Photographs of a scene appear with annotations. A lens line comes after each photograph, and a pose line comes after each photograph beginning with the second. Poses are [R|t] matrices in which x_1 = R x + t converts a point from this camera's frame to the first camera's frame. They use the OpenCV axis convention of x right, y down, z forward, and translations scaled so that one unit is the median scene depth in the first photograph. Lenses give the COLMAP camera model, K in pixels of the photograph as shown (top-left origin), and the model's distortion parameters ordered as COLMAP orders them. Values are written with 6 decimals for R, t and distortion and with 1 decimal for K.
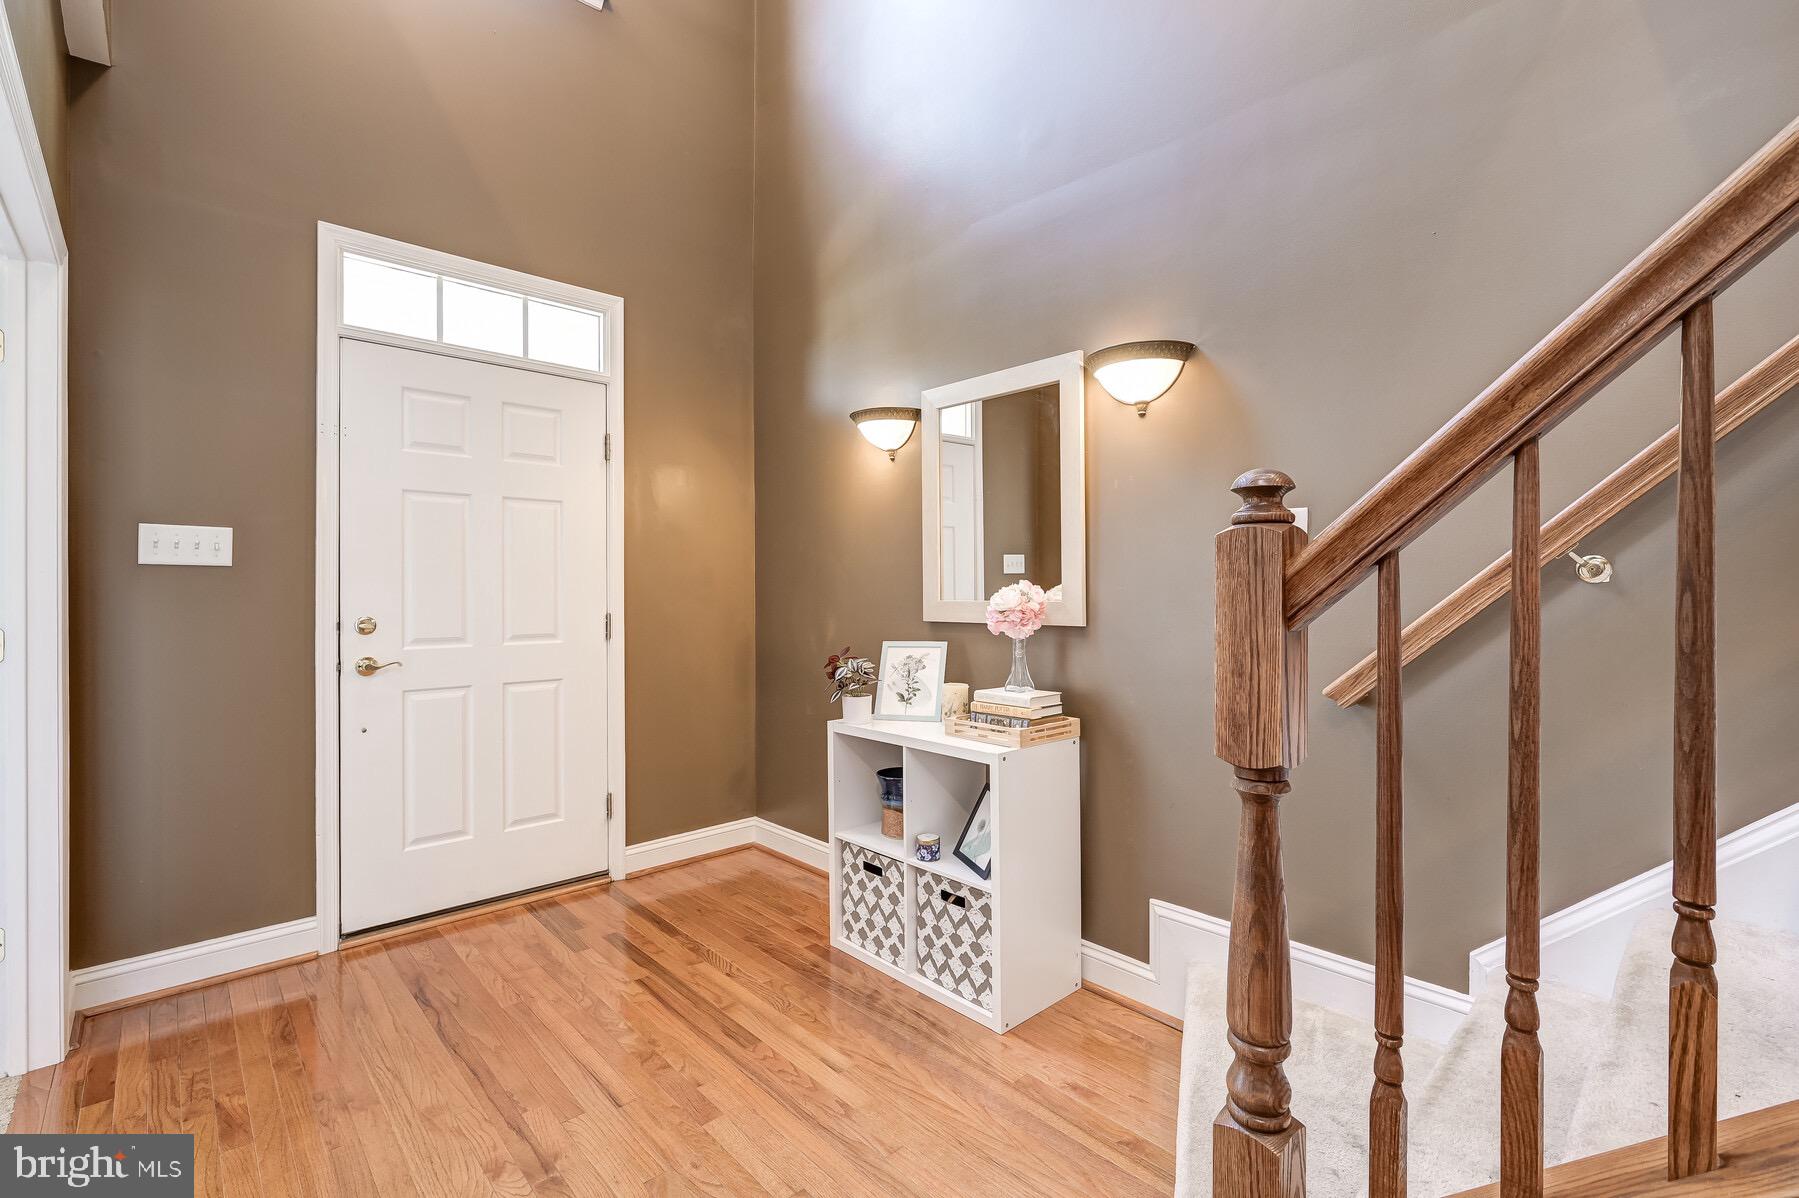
lens RADIAL K [[792.2, 0, 910.0], [0, 792.2, 603.6], [0, 0, 1]] dist [-0.001266, -0.000076]
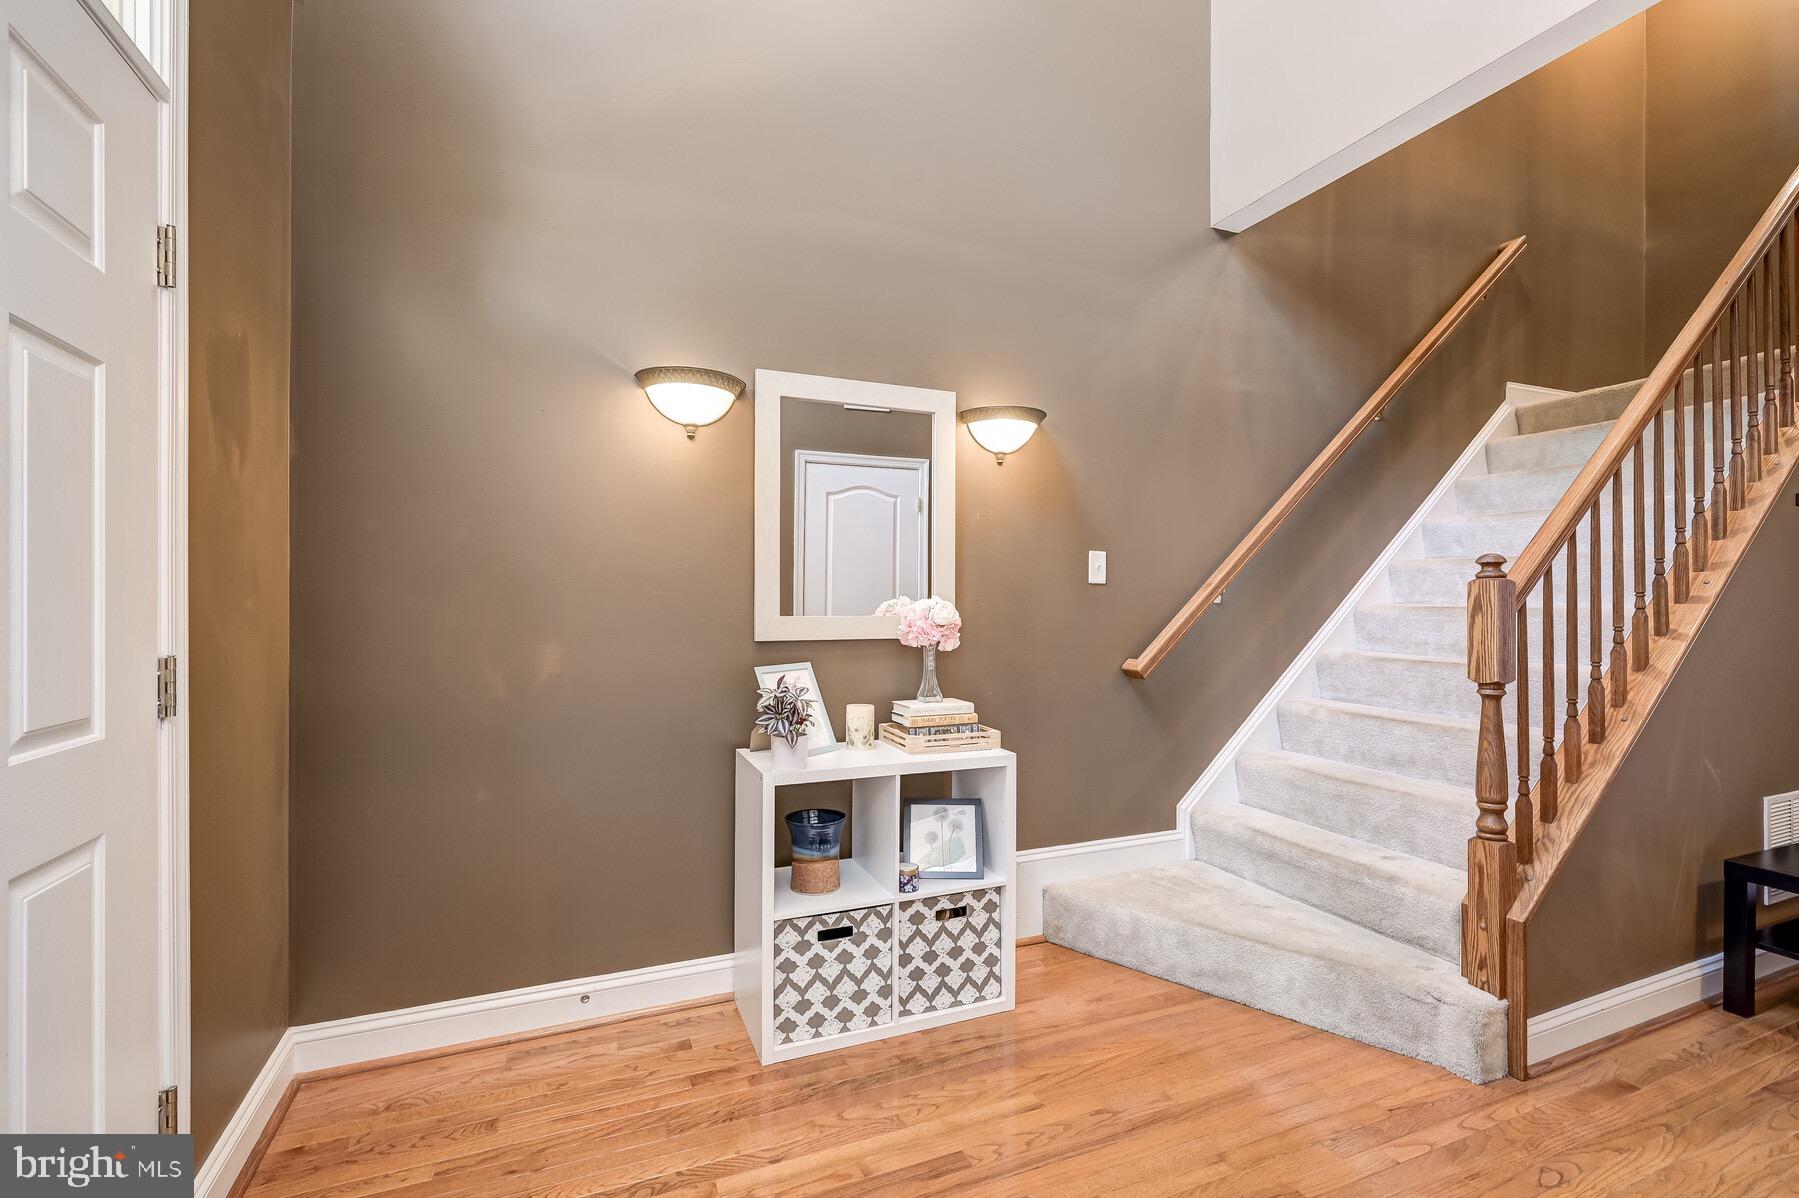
lens RADIAL K [[792.2, 0, 910.0], [0, 792.2, 603.6], [0, 0, 1]] dist [-0.001266, -0.000076]
pose [[0.354162, 0.003933, 0.935176, -0.854547], [0.013381, 0.999867, -0.009272, -0.009310], [-0.935088, 0.015797, 0.354063, 0.652380]]
